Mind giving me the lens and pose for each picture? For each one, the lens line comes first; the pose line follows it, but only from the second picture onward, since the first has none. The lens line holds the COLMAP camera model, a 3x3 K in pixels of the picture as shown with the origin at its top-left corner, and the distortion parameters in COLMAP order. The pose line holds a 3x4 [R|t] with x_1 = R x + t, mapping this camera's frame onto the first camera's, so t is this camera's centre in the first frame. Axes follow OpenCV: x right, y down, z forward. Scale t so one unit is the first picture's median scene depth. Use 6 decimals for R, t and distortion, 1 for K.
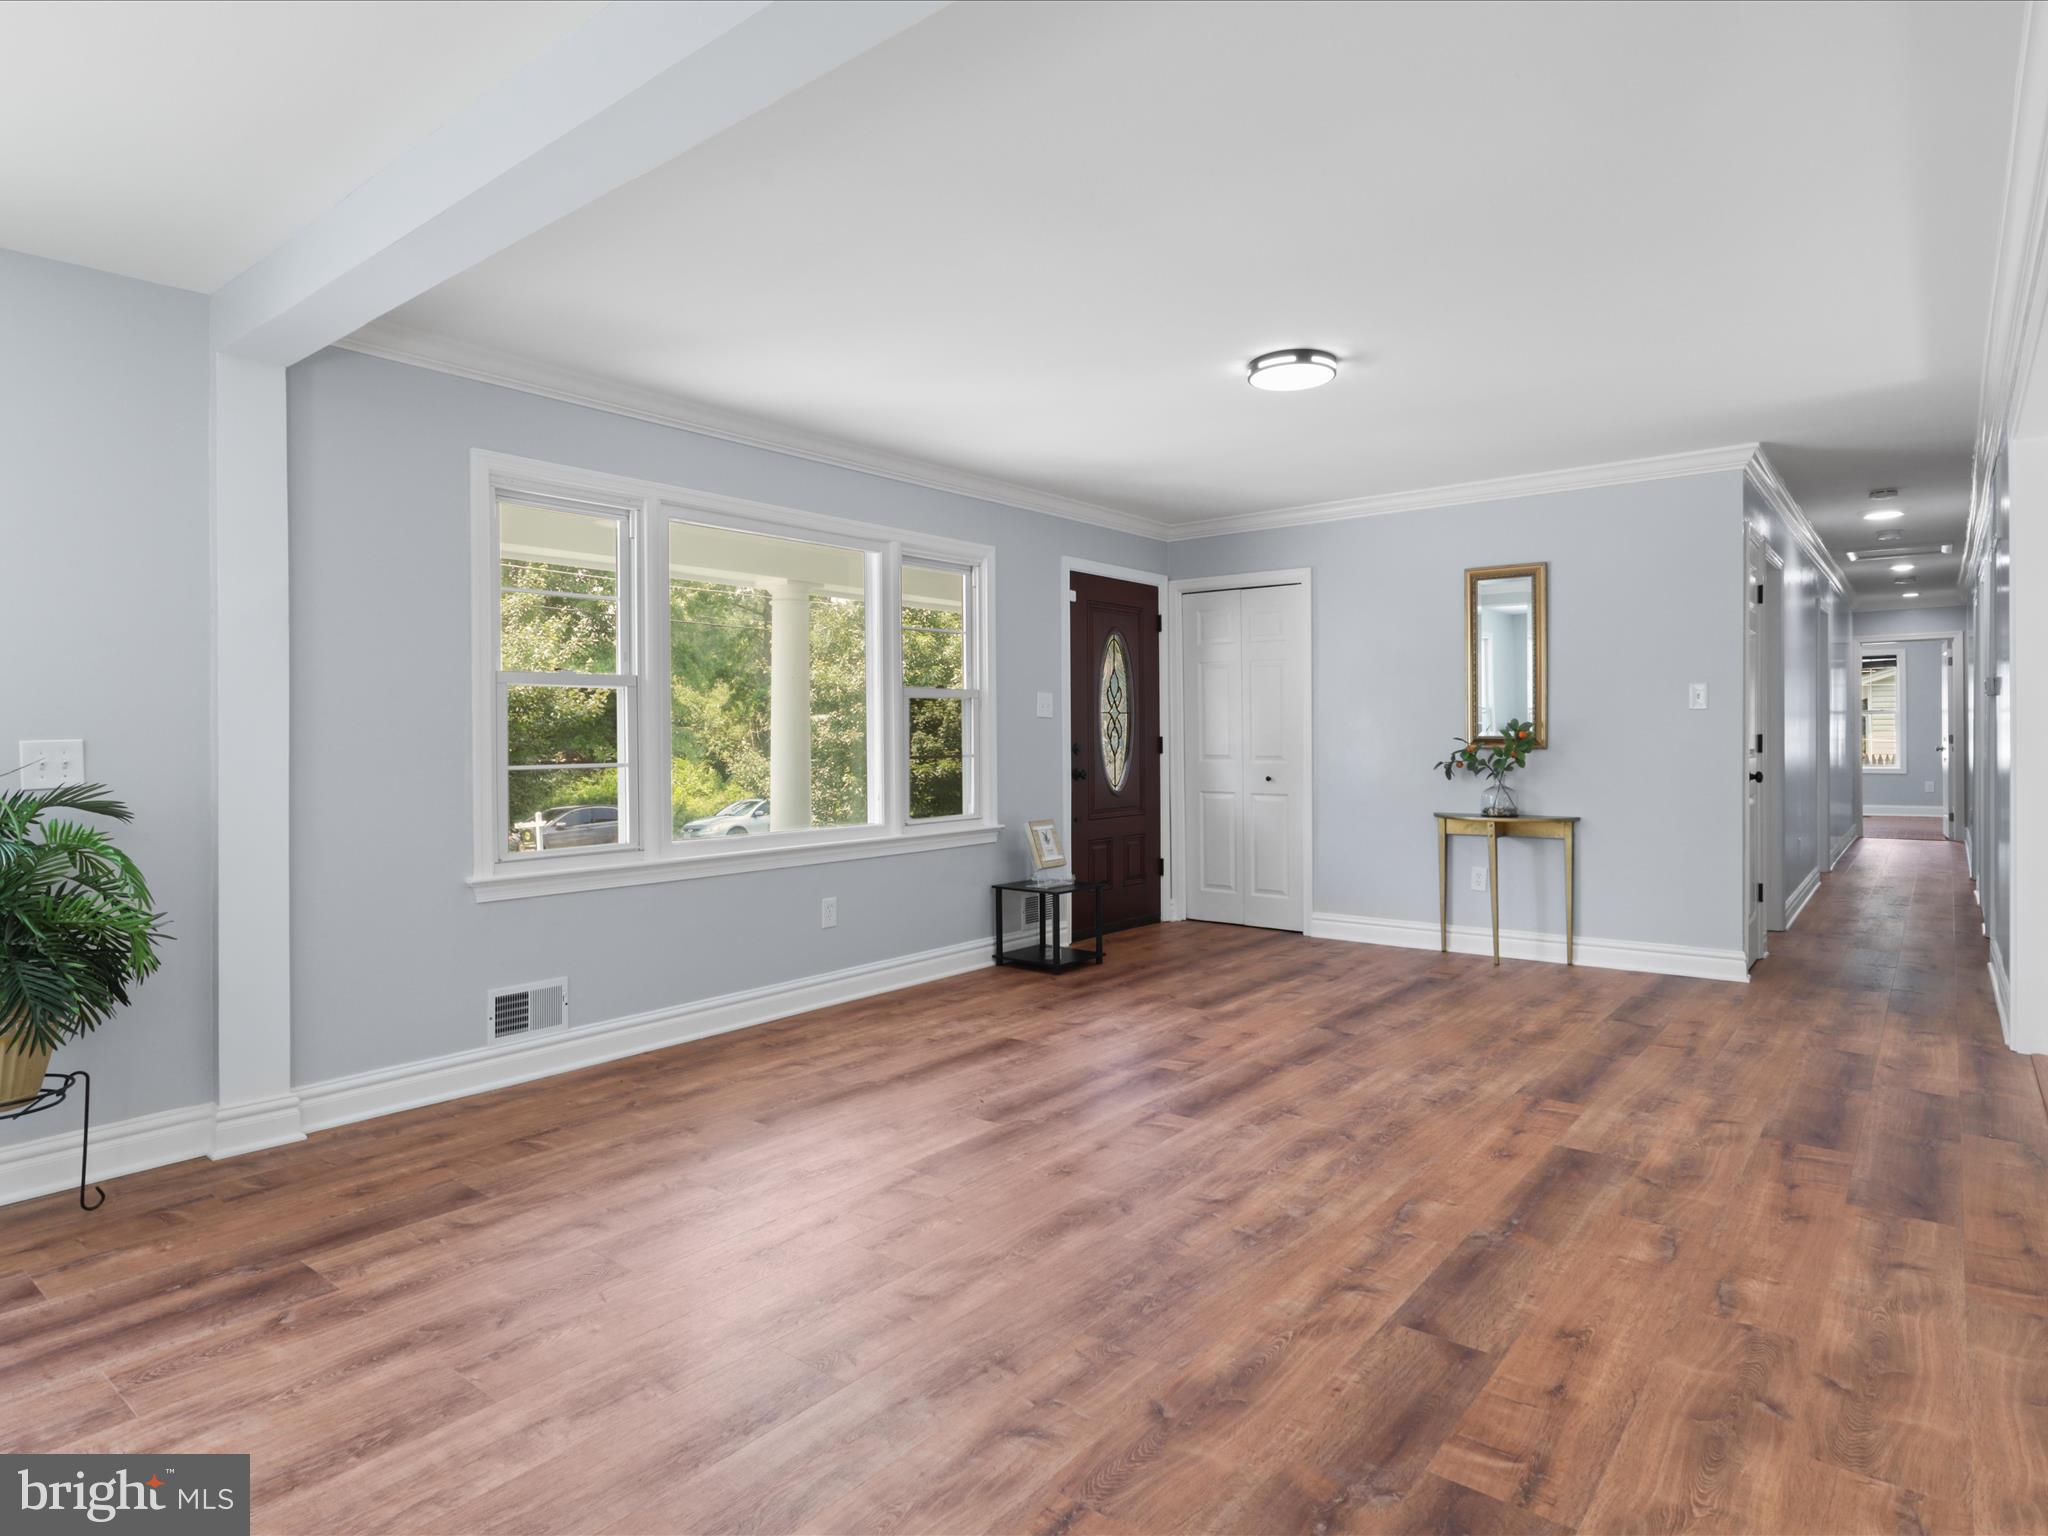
lens RADIAL K [[1165.6, 0, 1027.1], [0, 1165.6, 761.5], [0, 0, 1]] dist [-0.030280, 0.028065]
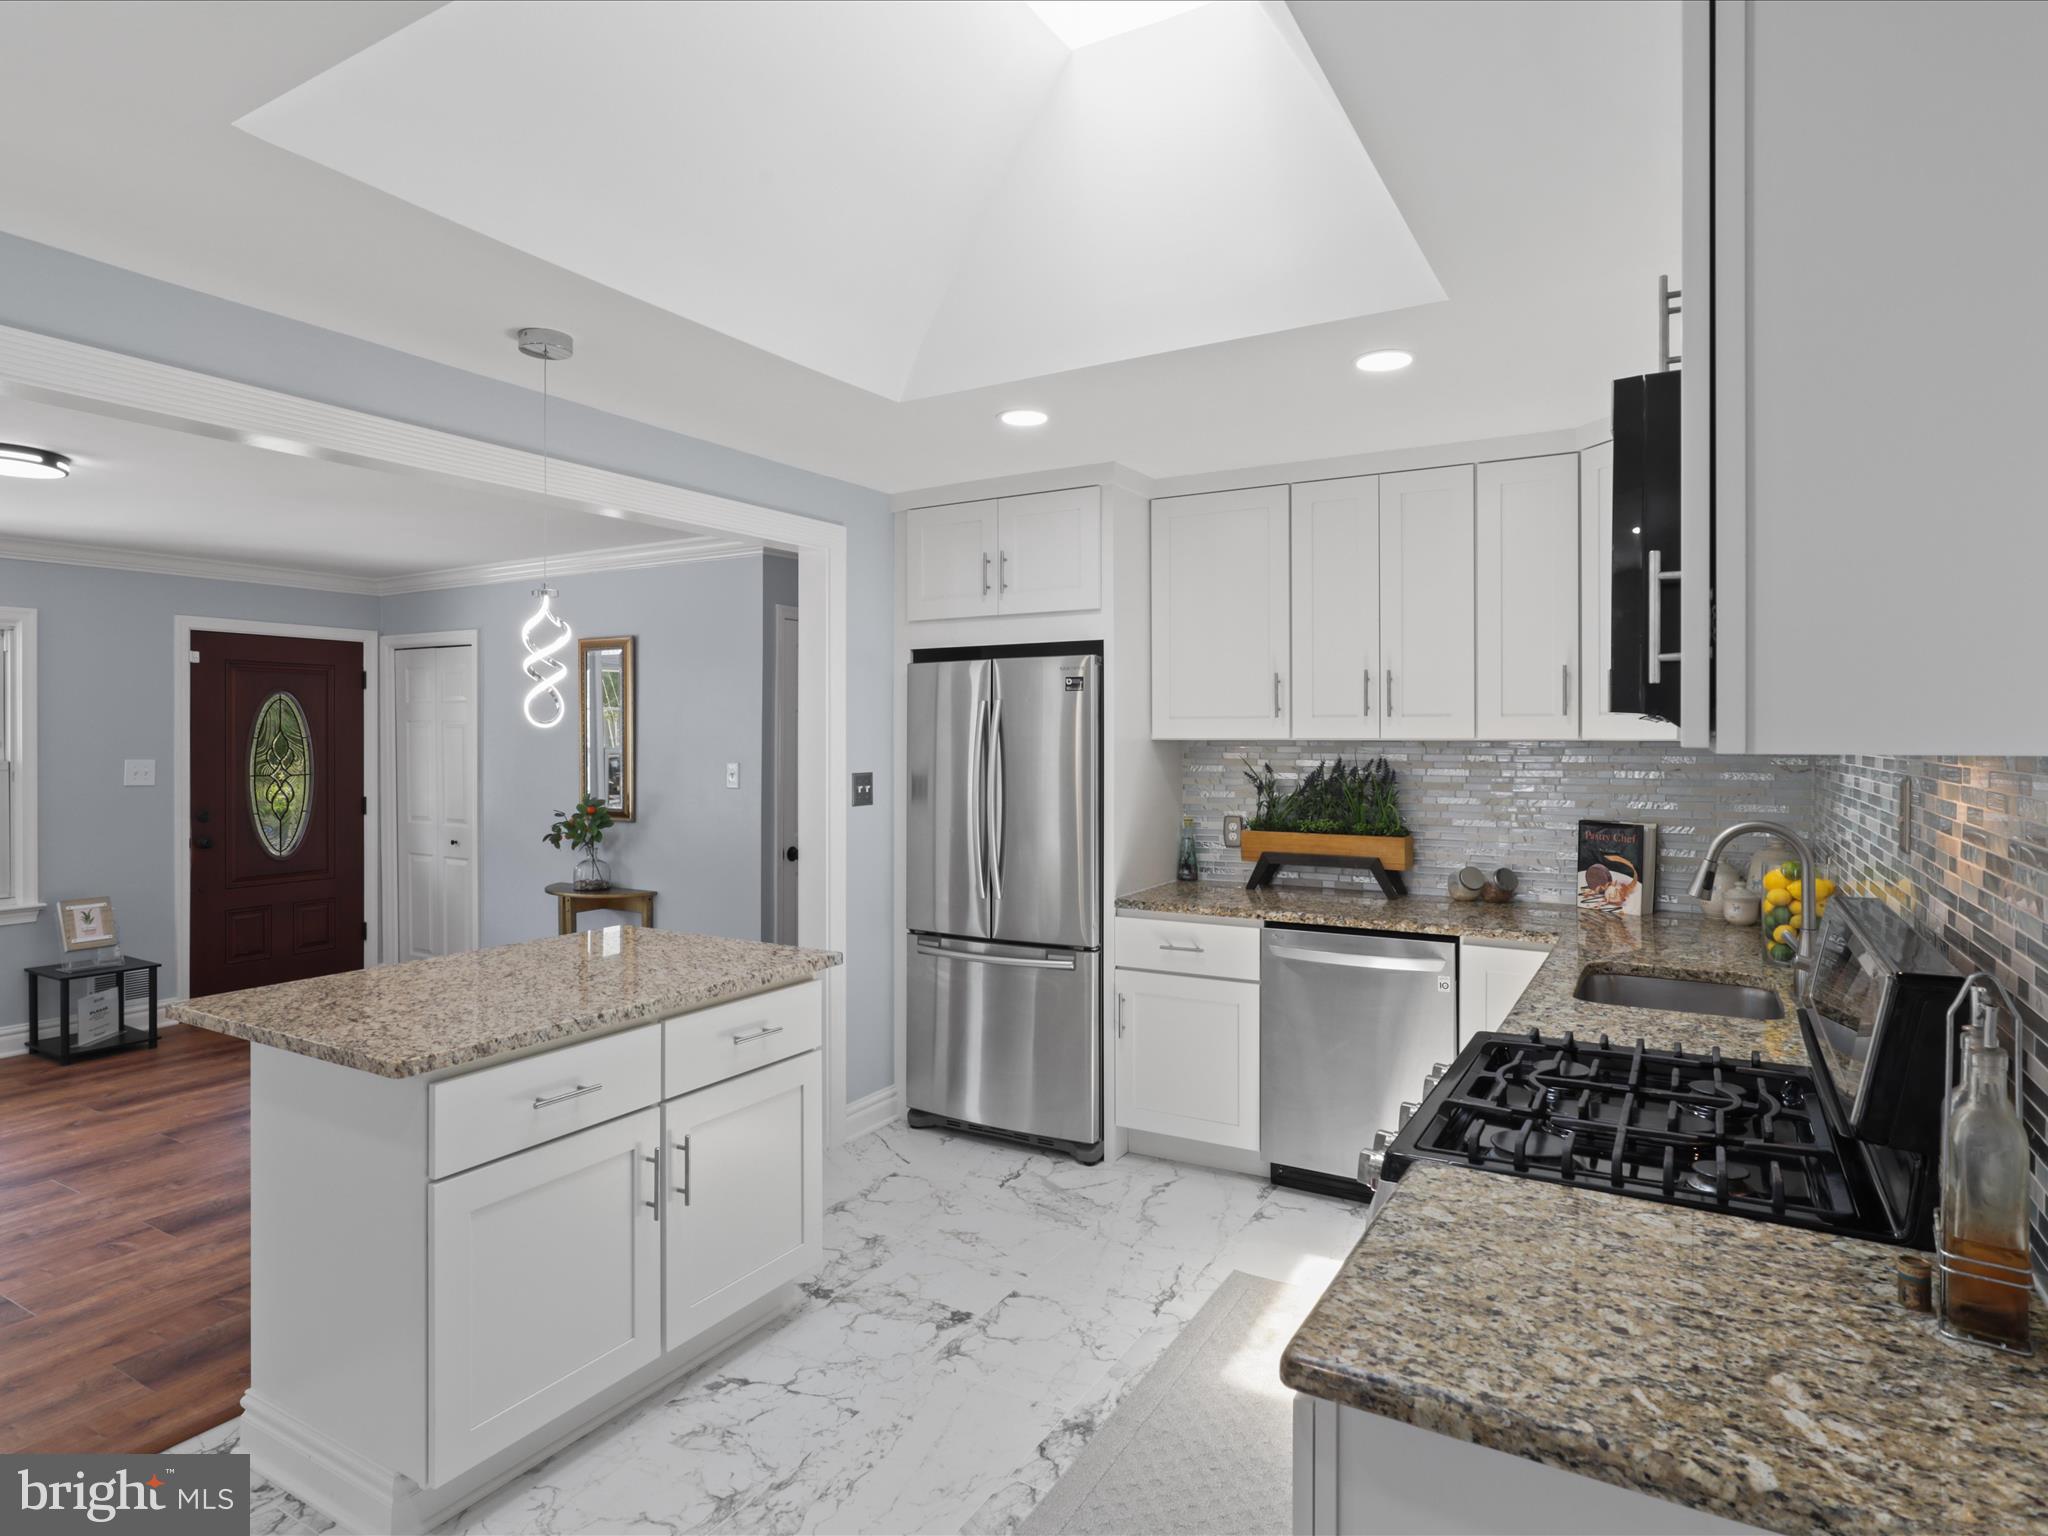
lens RADIAL K [[1165.6, 0, 1027.1], [0, 1165.6, 761.5], [0, 0, 1]] dist [-0.030280, 0.028065]
pose [[0.989687, 0.005177, 0.143151, 1.060464], [-0.005195, 0.999986, -0.000247, -0.108405], [-0.143150, -0.000499, 0.989701, -0.071304]]
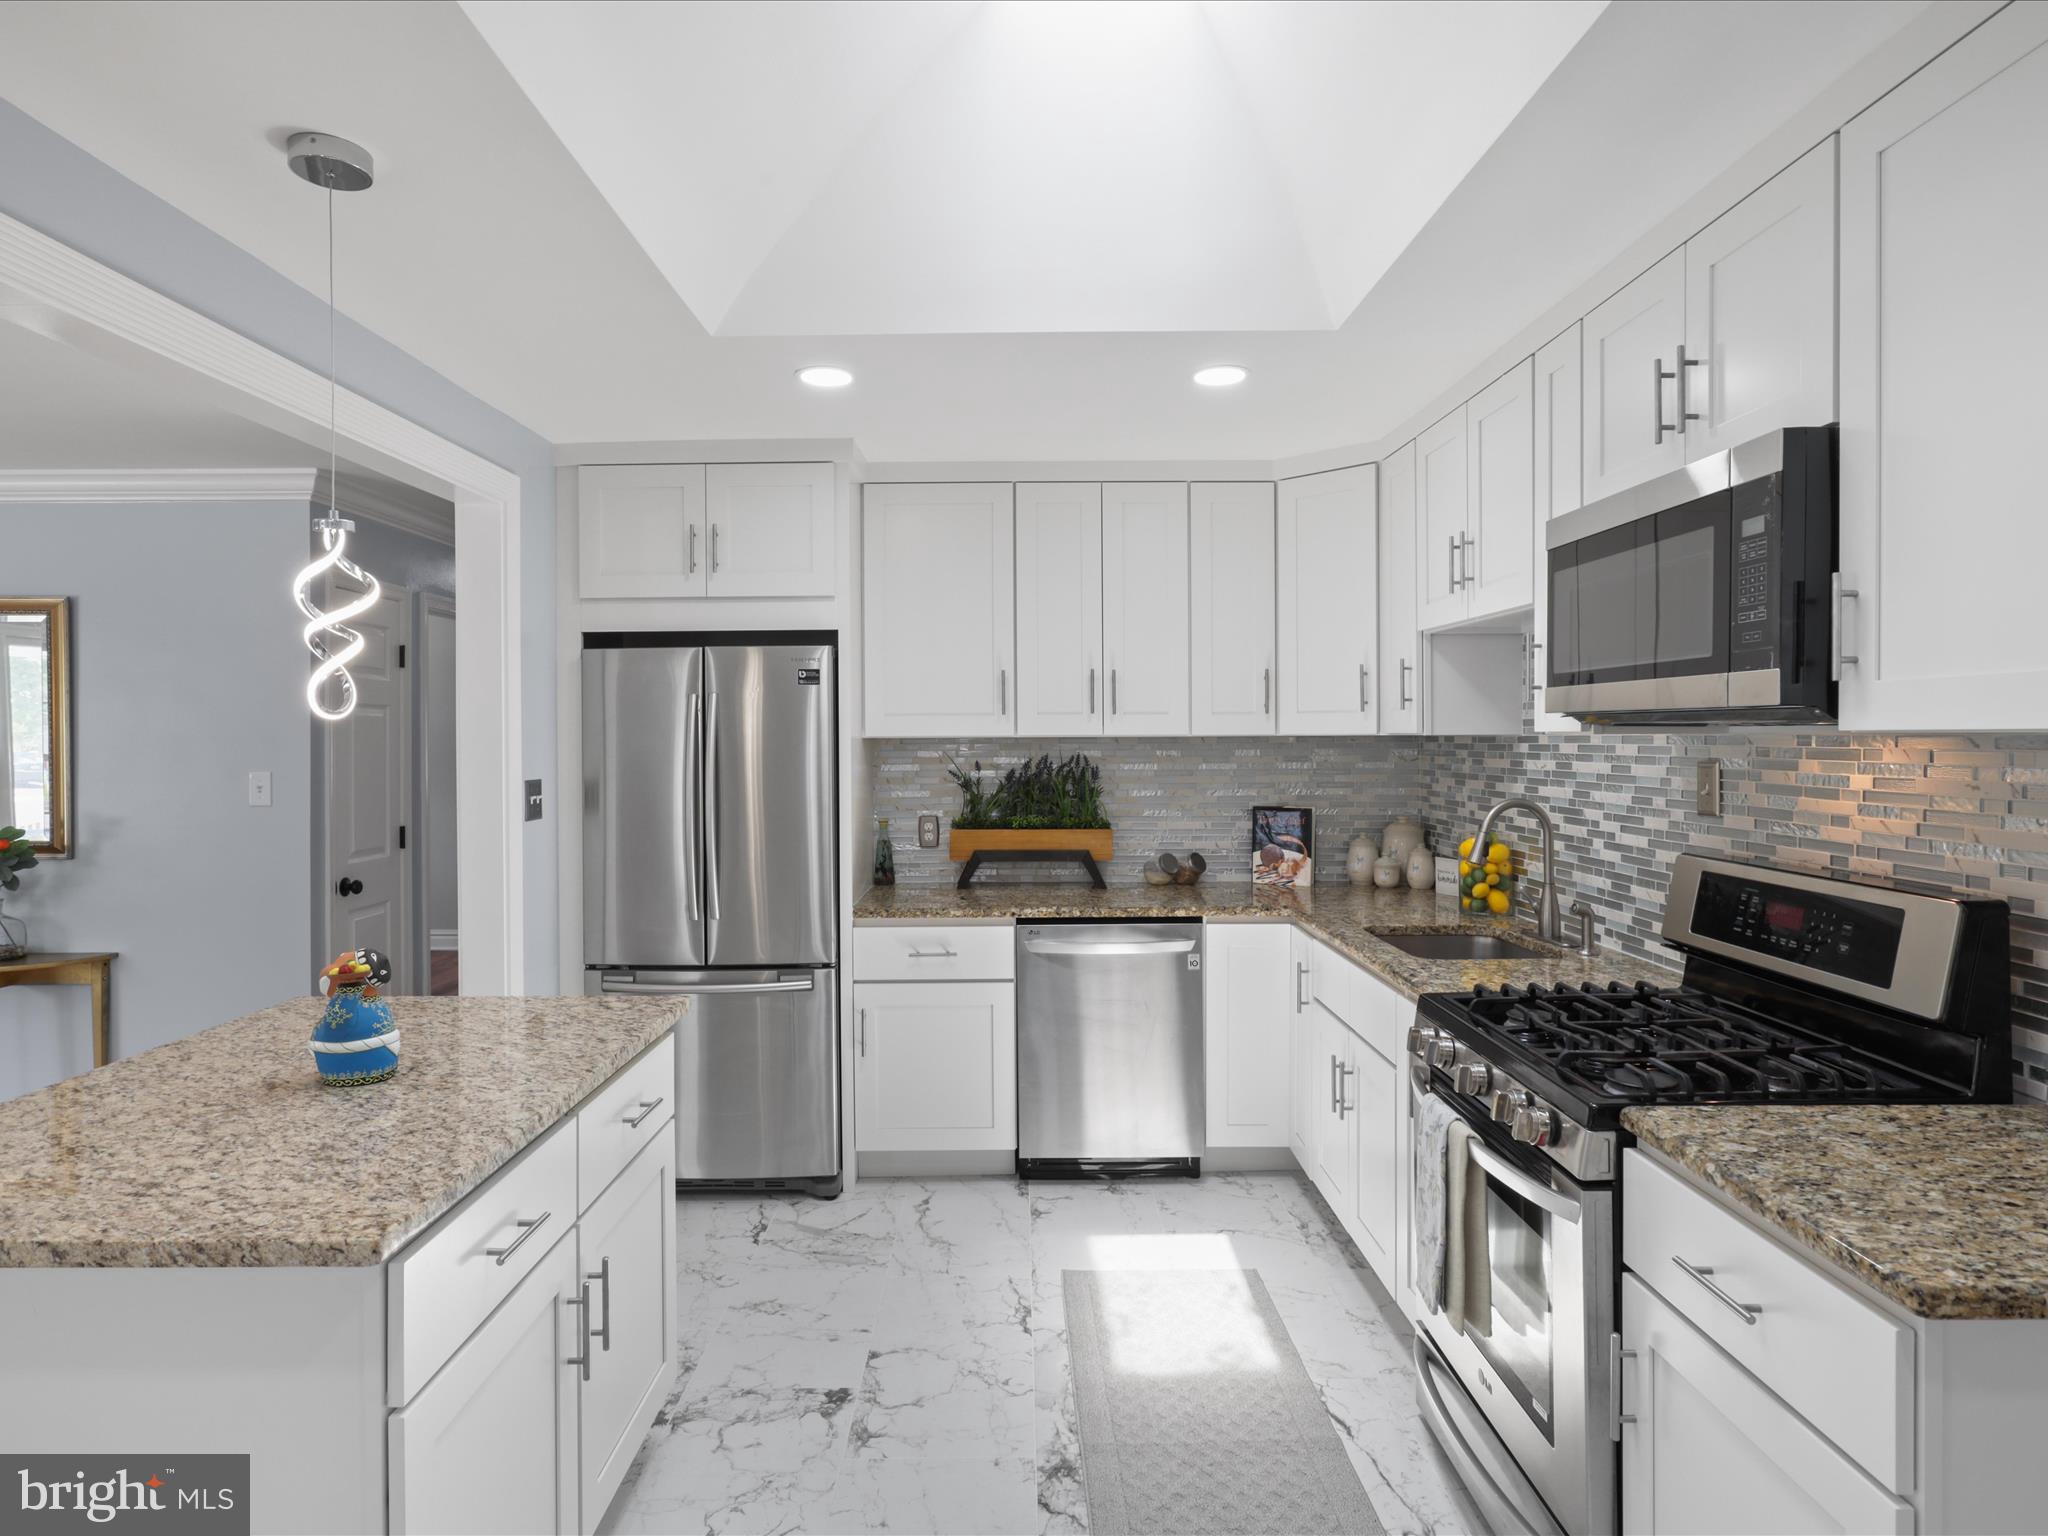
lens RADIAL K [[1157.3, 0, 1015.4], [0, 1157.3, 769.1], [0, 0, 1]] dist [-0.017748, 0.012478]
pose [[0.775895, -0.012817, 0.630732, 0.749625], [0.011612, 0.999914, 0.006035, -0.106466], [-0.630756, 0.002641, 0.775977, 0.139050]]
